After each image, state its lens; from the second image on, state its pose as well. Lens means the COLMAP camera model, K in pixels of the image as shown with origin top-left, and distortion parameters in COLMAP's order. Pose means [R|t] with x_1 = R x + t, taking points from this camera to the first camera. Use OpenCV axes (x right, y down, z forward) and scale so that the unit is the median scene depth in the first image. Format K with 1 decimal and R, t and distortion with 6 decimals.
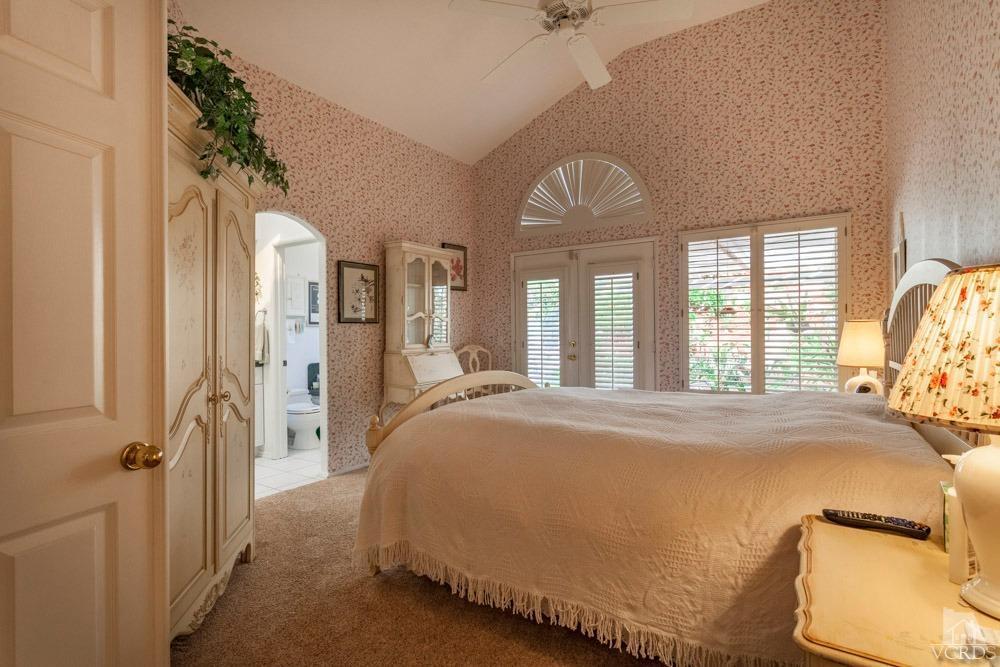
lens RADIAL K [[505.4, 0, 500.0], [0, 505.4, 333.5], [0, 0, 1]] dist [0.003373, 0.000440]
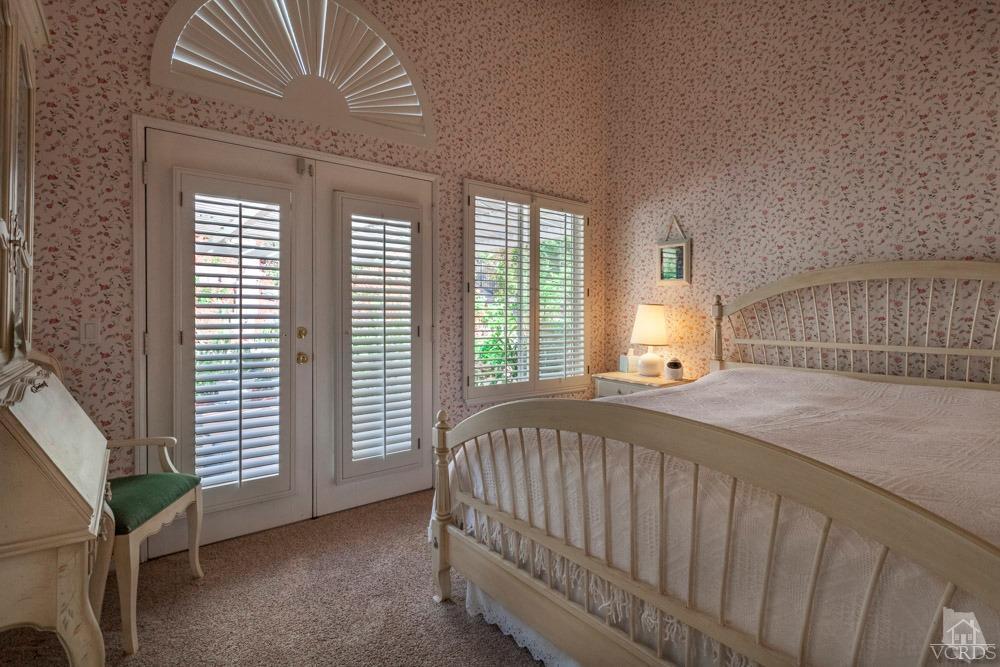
lens RADIAL K [[486.5, 0, 501.1], [0, 486.5, 309.5], [0, 0, 1]] dist [0.004927, 0.000431]
pose [[0.316126, 0.012359, 0.948637, -0.295655], [-0.004679, 0.999923, -0.011468, 0.000656], [-0.948706, -0.000813, 0.316160, 0.691869]]
